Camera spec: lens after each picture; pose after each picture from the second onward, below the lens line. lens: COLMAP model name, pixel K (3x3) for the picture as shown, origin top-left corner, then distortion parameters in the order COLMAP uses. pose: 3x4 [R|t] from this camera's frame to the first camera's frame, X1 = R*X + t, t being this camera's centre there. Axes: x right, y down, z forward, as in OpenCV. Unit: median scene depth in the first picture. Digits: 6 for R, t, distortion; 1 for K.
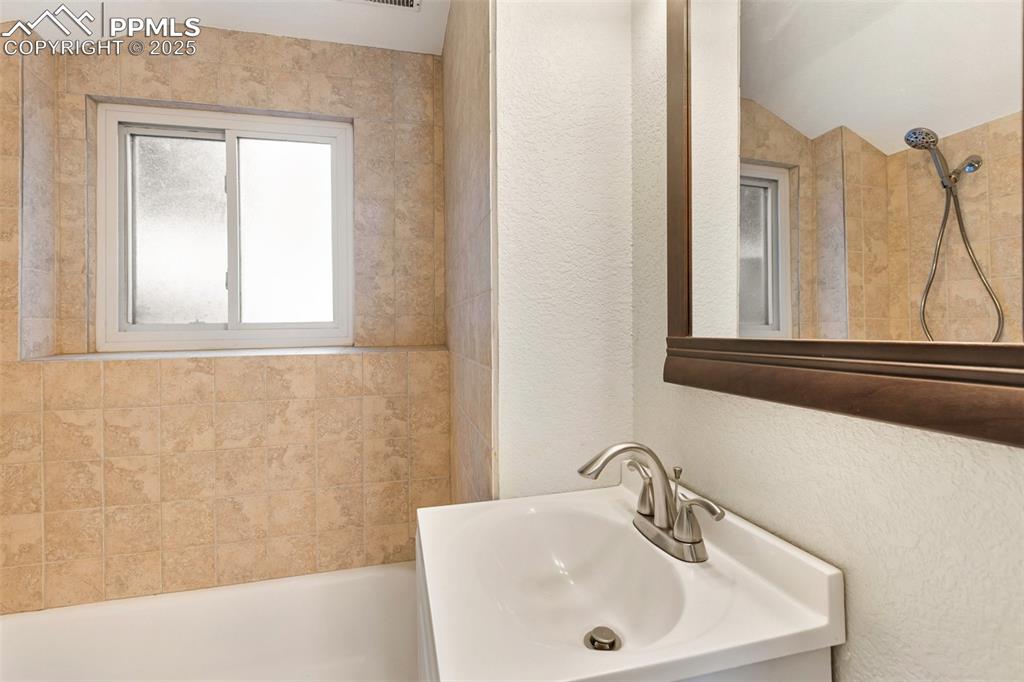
lens RADIAL K [[467.9, 0, 509.4], [0, 467.9, 334.0], [0, 0, 1]] dist [-0.003691, -0.000816]
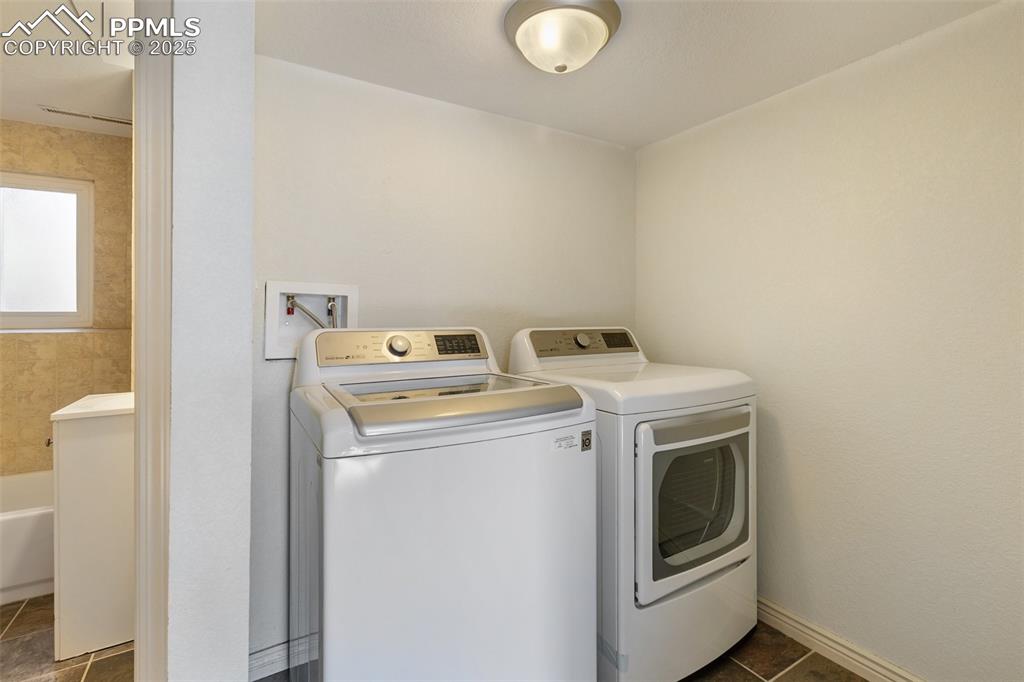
lens RADIAL K [[467.9, 0, 522.2], [0, 467.9, 323.0], [0, 0, 1]] dist [-0.003691, -0.000816]
pose [[0.958329, 0.007104, 0.285580, 0.611616], [-0.005569, 0.999965, -0.006187, 0.011971], [-0.285614, 0.004339, 0.958335, -0.916442]]
